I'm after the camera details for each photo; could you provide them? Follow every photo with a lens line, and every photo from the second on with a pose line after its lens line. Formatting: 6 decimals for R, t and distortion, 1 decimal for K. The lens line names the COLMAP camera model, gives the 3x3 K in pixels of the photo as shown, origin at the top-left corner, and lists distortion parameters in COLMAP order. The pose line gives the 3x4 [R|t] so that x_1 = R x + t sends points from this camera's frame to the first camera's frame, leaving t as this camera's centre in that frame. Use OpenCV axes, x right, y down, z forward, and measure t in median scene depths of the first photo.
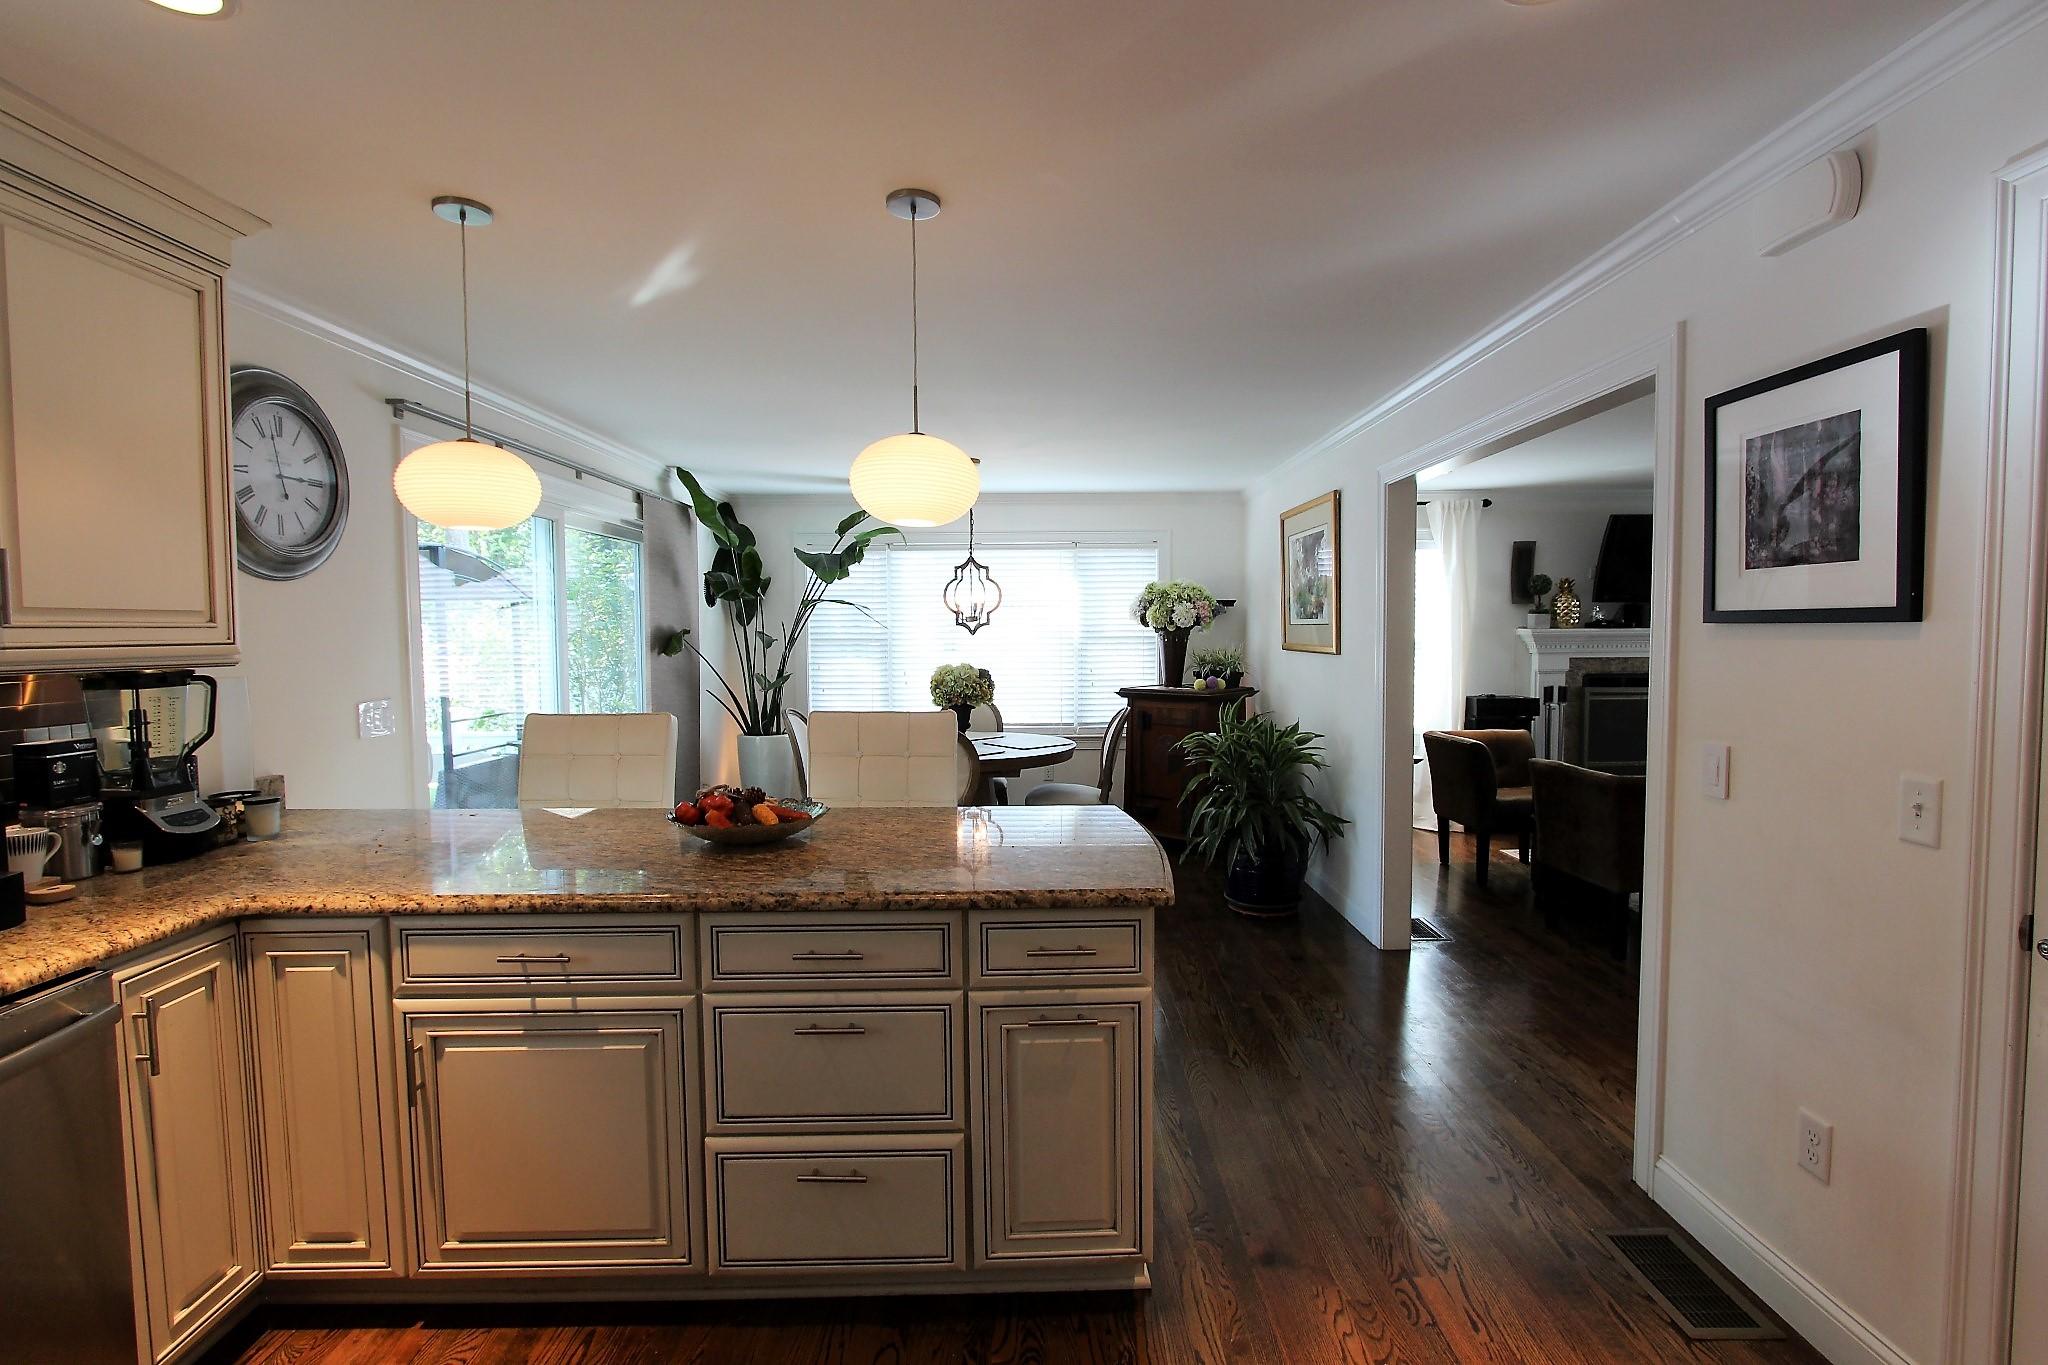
lens RADIAL K [[940.9, 0, 1030.6], [0, 940.9, 682.2], [0, 0, 1]] dist [-0.021886, 0.004074]
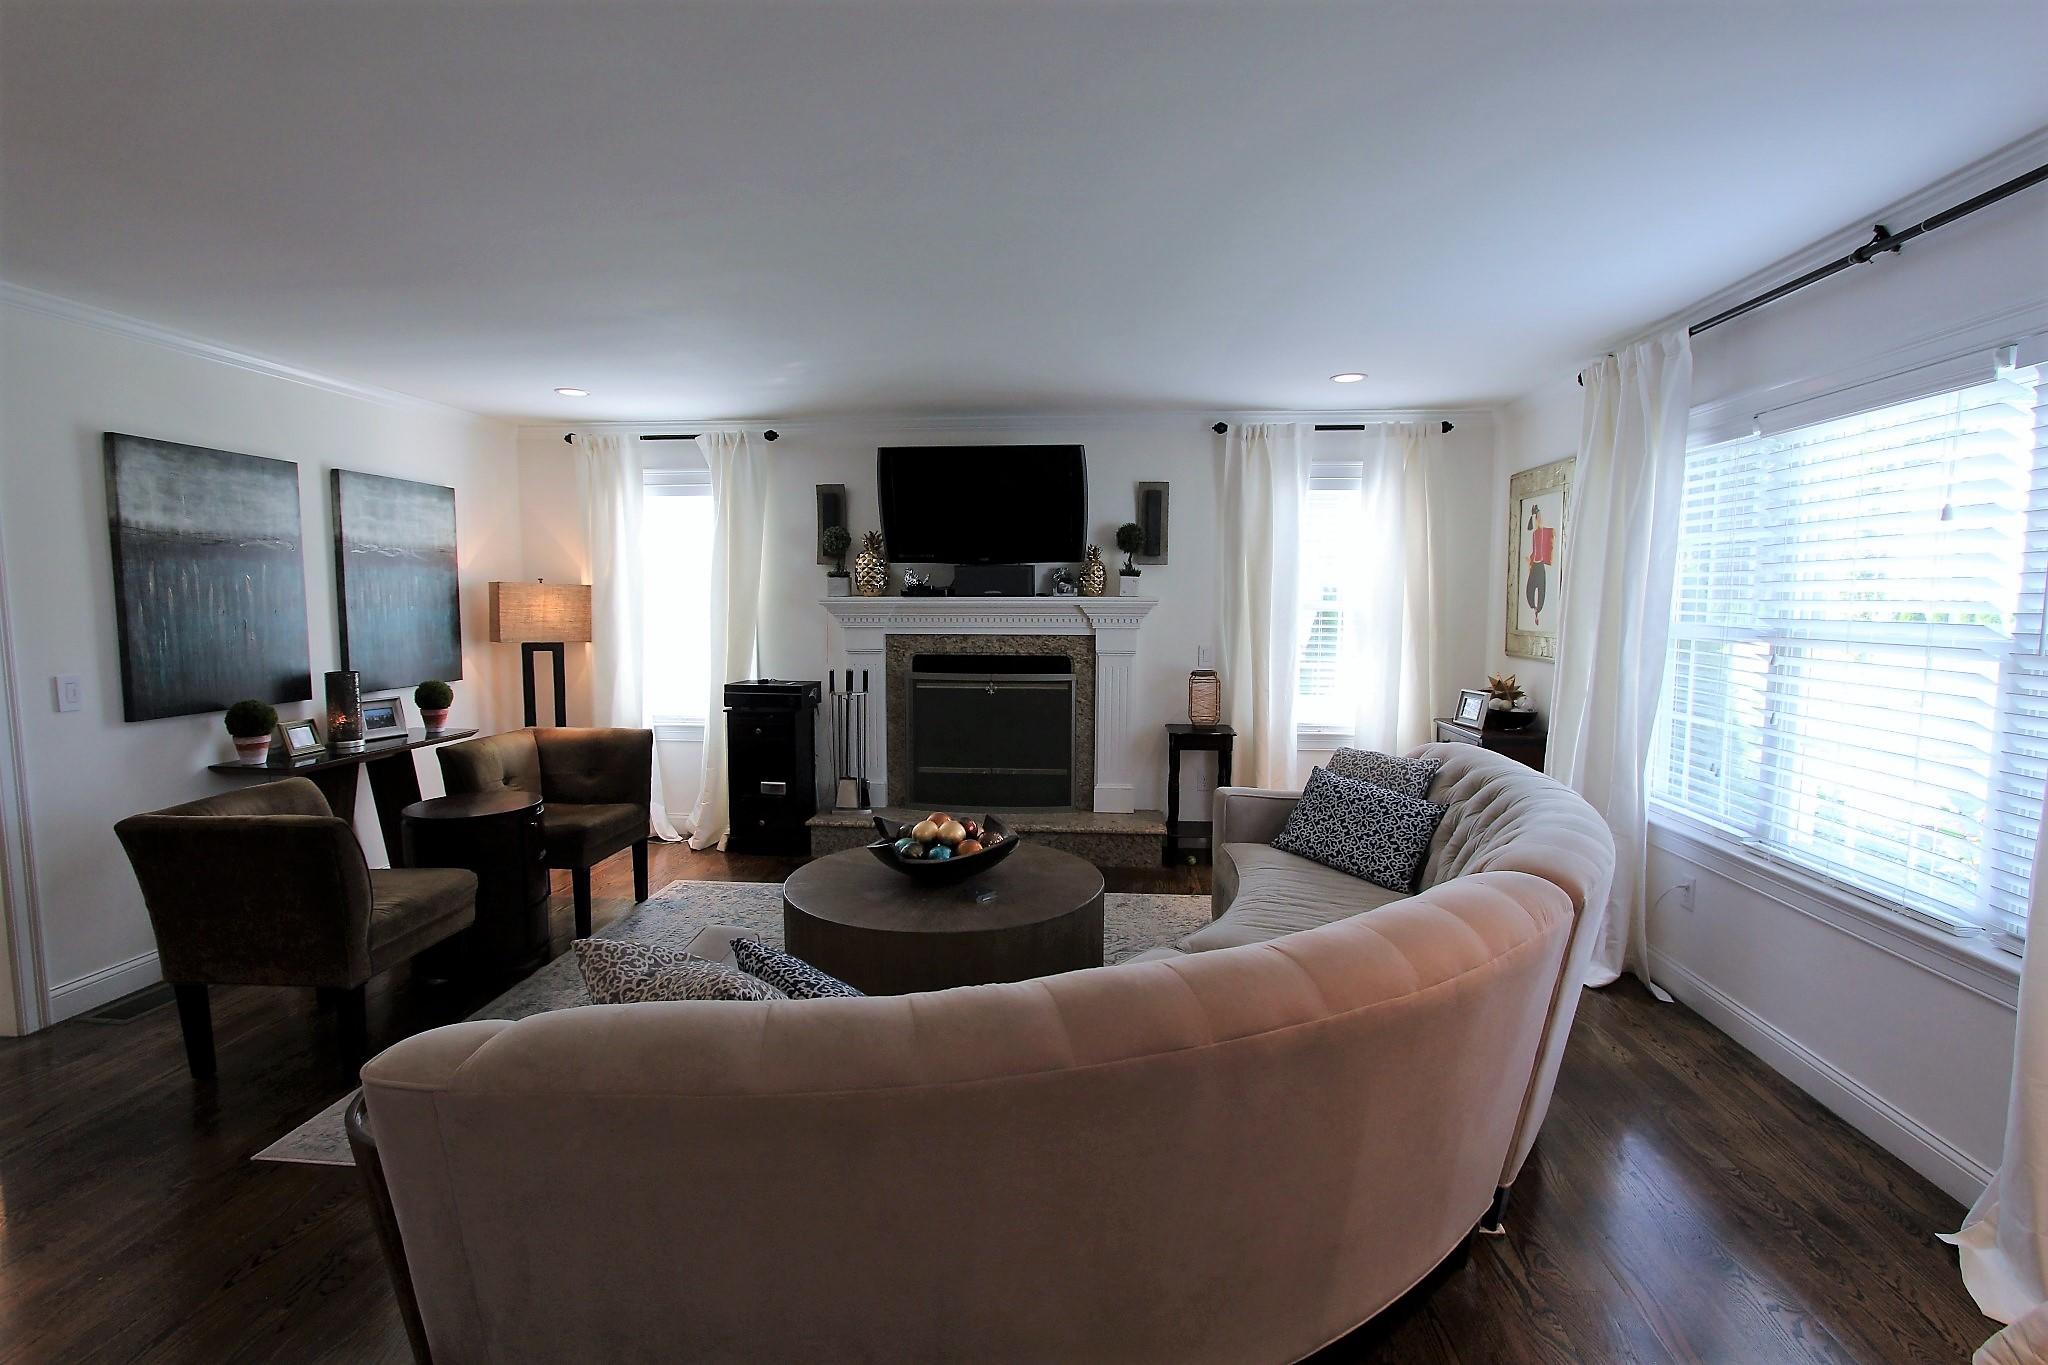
lens RADIAL K [[940.9, 0, 1022.3], [0, 940.9, 683.1], [0, 0, 1]] dist [-0.021886, 0.004074]
pose [[0.995694, 0.017901, -0.090959, 1.124544], [-0.014344, 0.999112, 0.039614, -0.026579], [0.091587, -0.038138, 0.995066, 0.332710]]
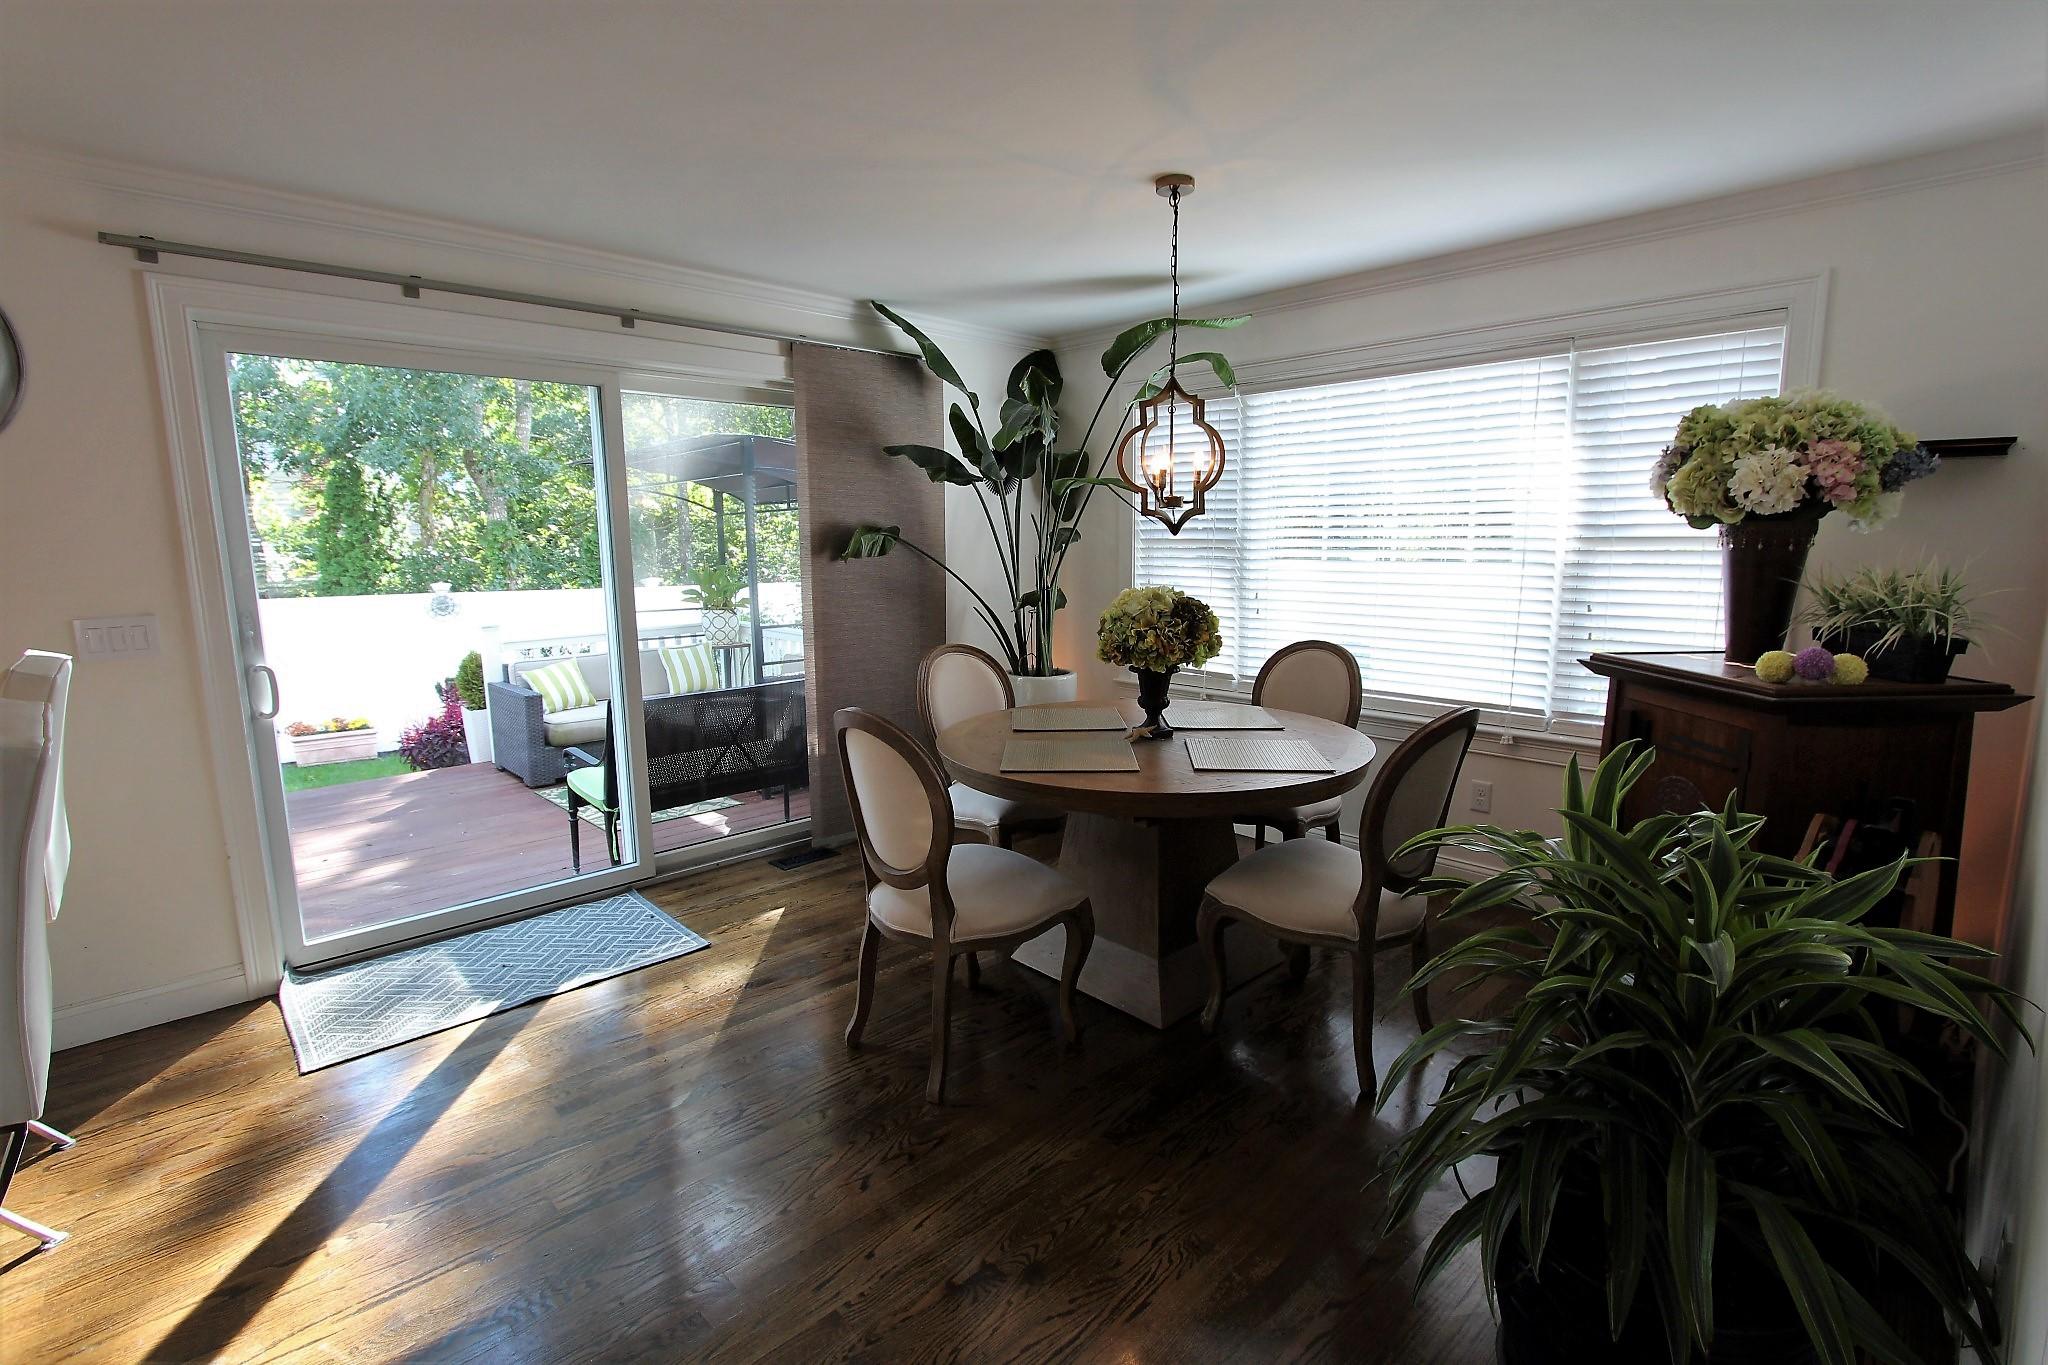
lens RADIAL K [[940.9, 0, 1030.3], [0, 940.9, 682.5], [0, 0, 1]] dist [-0.021886, 0.004074]
pose [[0.694576, 0.111397, -0.710742, 0.314319], [-0.034283, 0.991942, 0.121967, -0.034563], [0.718602, -0.060349, 0.692798, 0.687760]]
